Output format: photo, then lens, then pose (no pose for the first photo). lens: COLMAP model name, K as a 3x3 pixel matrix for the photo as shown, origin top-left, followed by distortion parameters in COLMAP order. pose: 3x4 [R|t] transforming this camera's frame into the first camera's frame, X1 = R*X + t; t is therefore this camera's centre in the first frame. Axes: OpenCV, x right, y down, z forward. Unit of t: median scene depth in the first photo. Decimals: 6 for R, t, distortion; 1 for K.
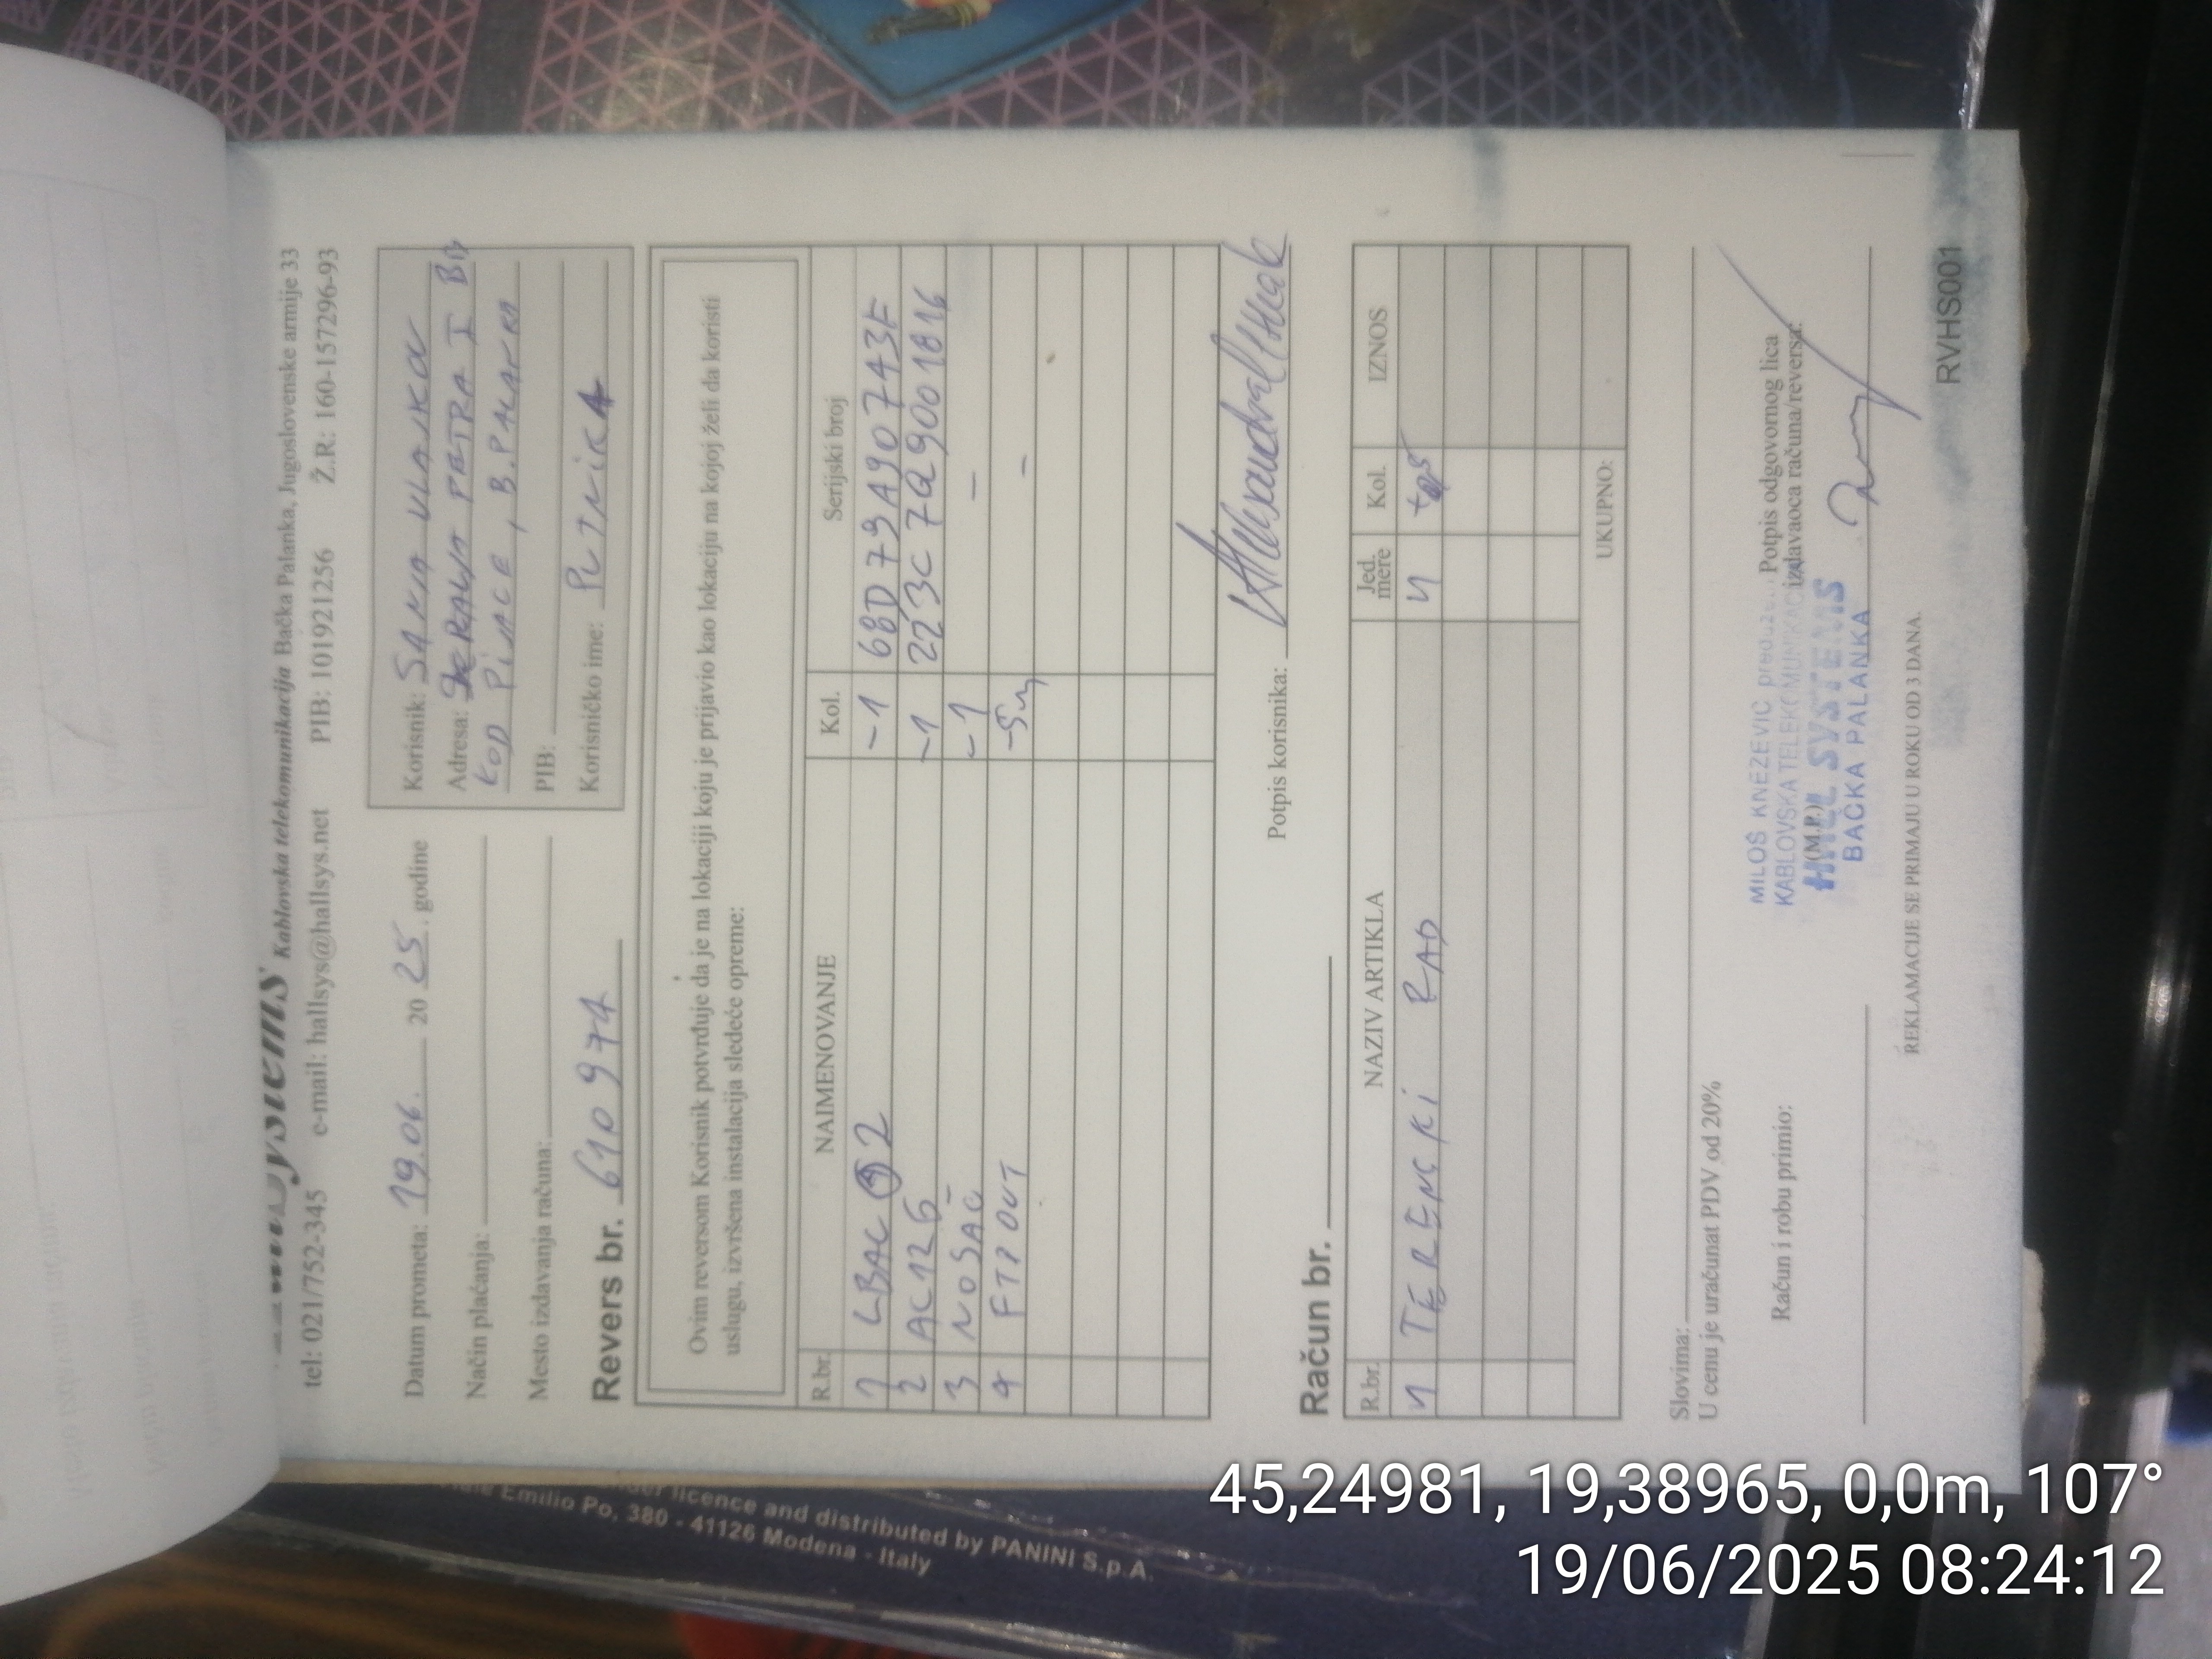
lens RADIAL K [[1752.9, 0, 1099.7], [0, 1752.9, 703.7], [0, 0, 1]] dist [-0.031081, 0.011776]
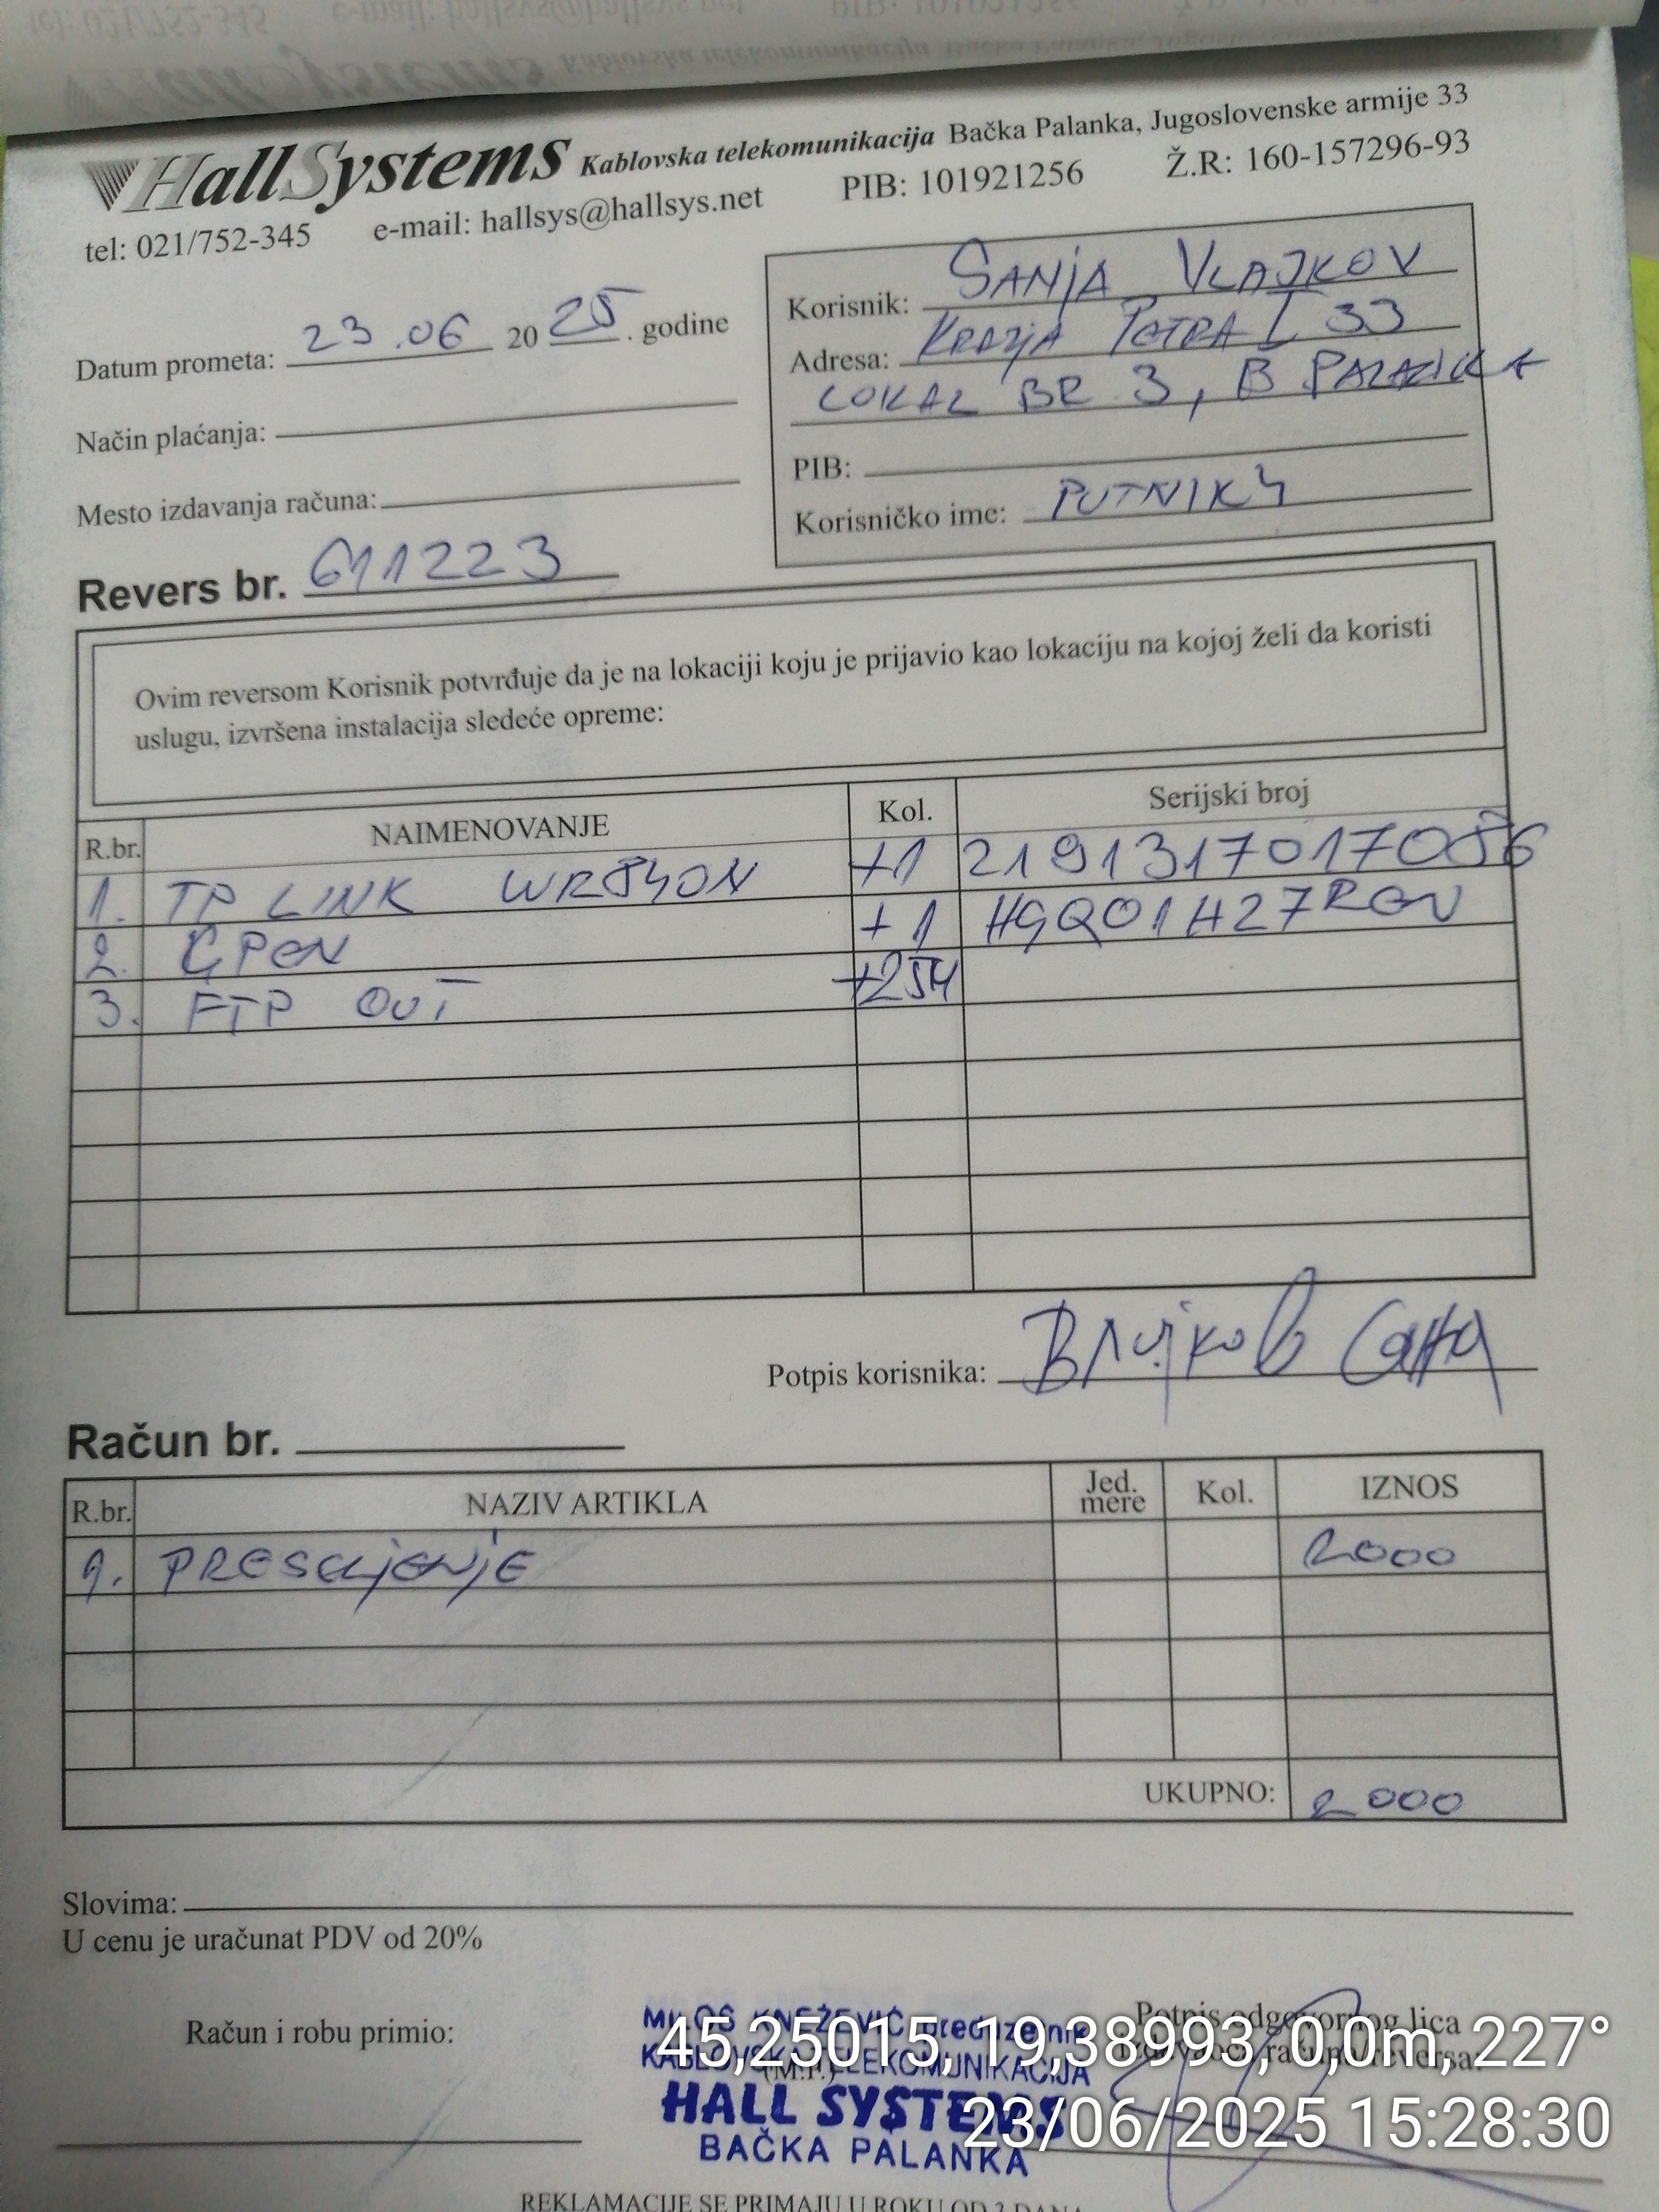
lens RADIAL K [[1752.9, 0, 824.8], [0, 1752.9, 1097.5], [0, 0, 1]] dist [-0.031081, 0.011776]
pose [[0.037637, 0.998362, -0.043081, 0.010100], [-0.997866, 0.039850, 0.051721, 0.005468], [0.053353, 0.041042, 0.997732, 0.198502]]
